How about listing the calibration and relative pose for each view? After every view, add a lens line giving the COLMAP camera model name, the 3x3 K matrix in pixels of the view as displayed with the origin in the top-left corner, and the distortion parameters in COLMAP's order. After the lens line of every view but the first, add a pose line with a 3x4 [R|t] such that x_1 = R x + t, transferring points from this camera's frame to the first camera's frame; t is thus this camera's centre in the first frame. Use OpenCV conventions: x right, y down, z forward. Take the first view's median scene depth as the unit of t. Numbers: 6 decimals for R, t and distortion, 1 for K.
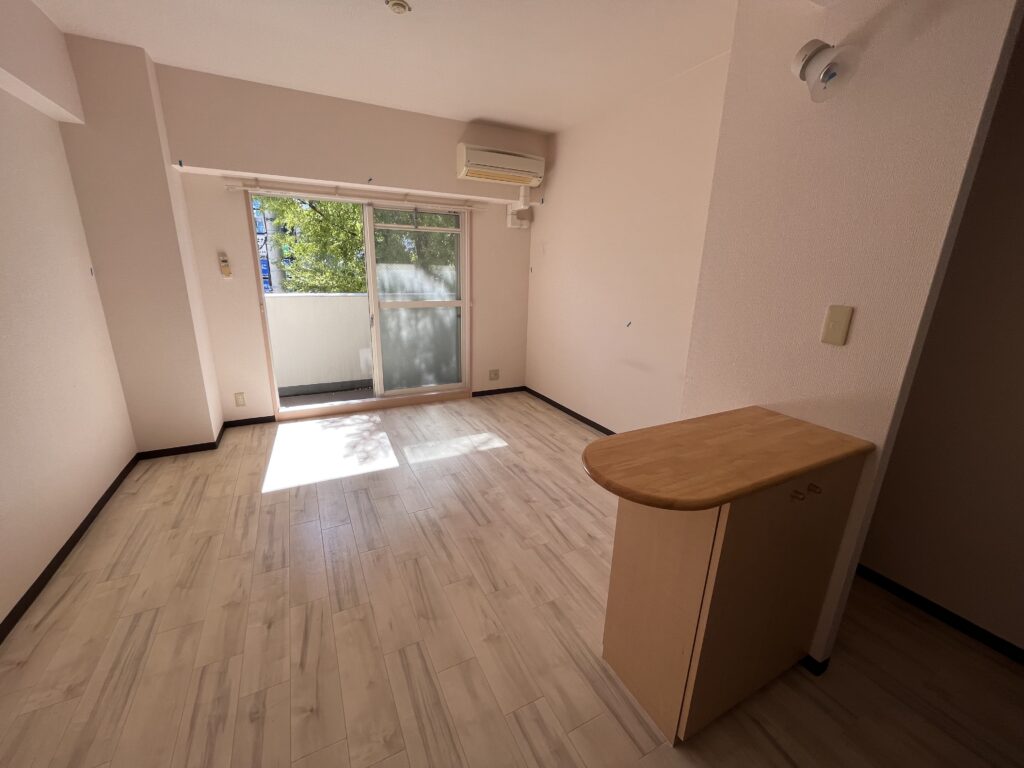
lens RADIAL K [[417.2, 0, 509.7], [0, 417.2, 386.0], [0, 0, 1]] dist [0.021515, -0.009131]
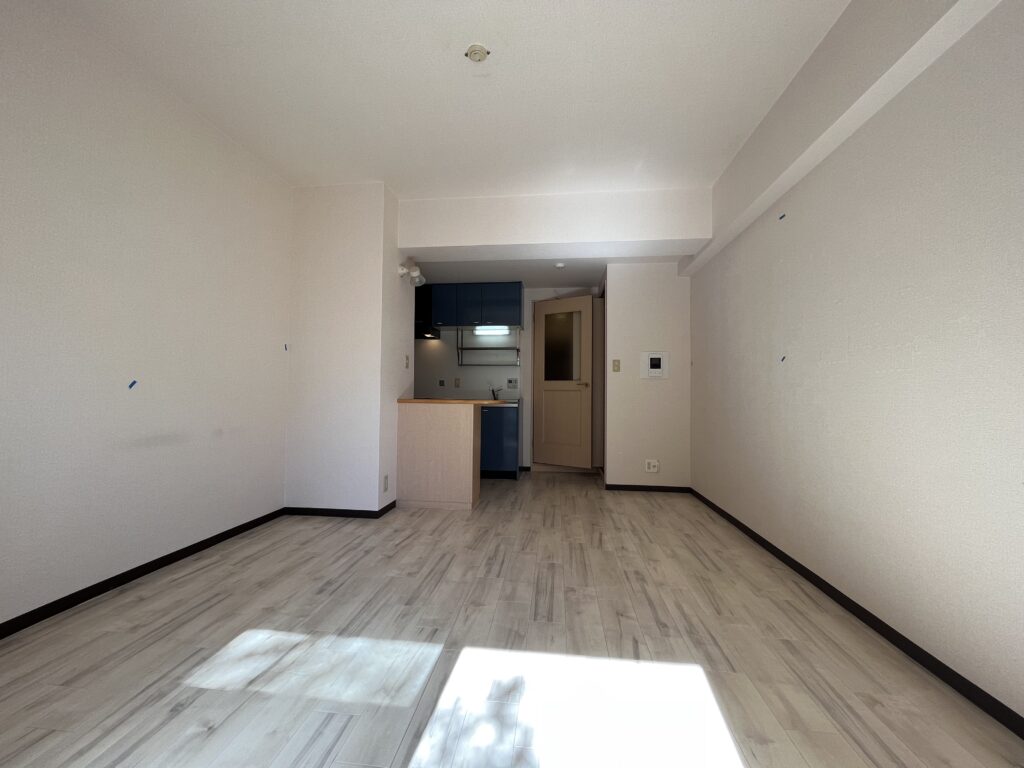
lens RADIAL K [[417.2, 0, 509.7], [0, 417.2, 386.0], [0, 0, 1]] dist [0.021515, -0.009131]
pose [[-0.835029, -0.017964, 0.549913, -0.540846], [0.126508, 0.966420, 0.223669, -0.212084], [-0.535465, 0.256338, -0.804716, 1.182122]]
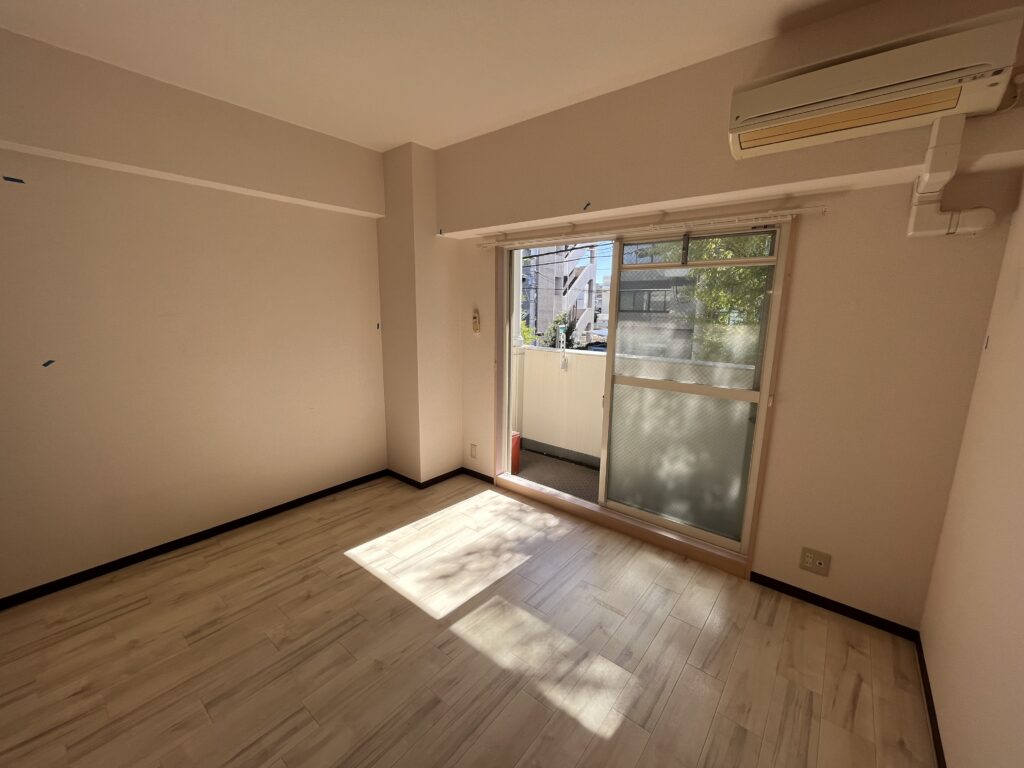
lens RADIAL K [[417.2, 0, 509.7], [0, 417.2, 386.0], [0, 0, 1]] dist [0.021515, -0.009131]
pose [[0.402633, 0.158273, -0.901574, 0.295281], [-0.257942, 0.964642, 0.054151, -0.209900], [0.878267, 0.210751, 0.429222, 0.663151]]
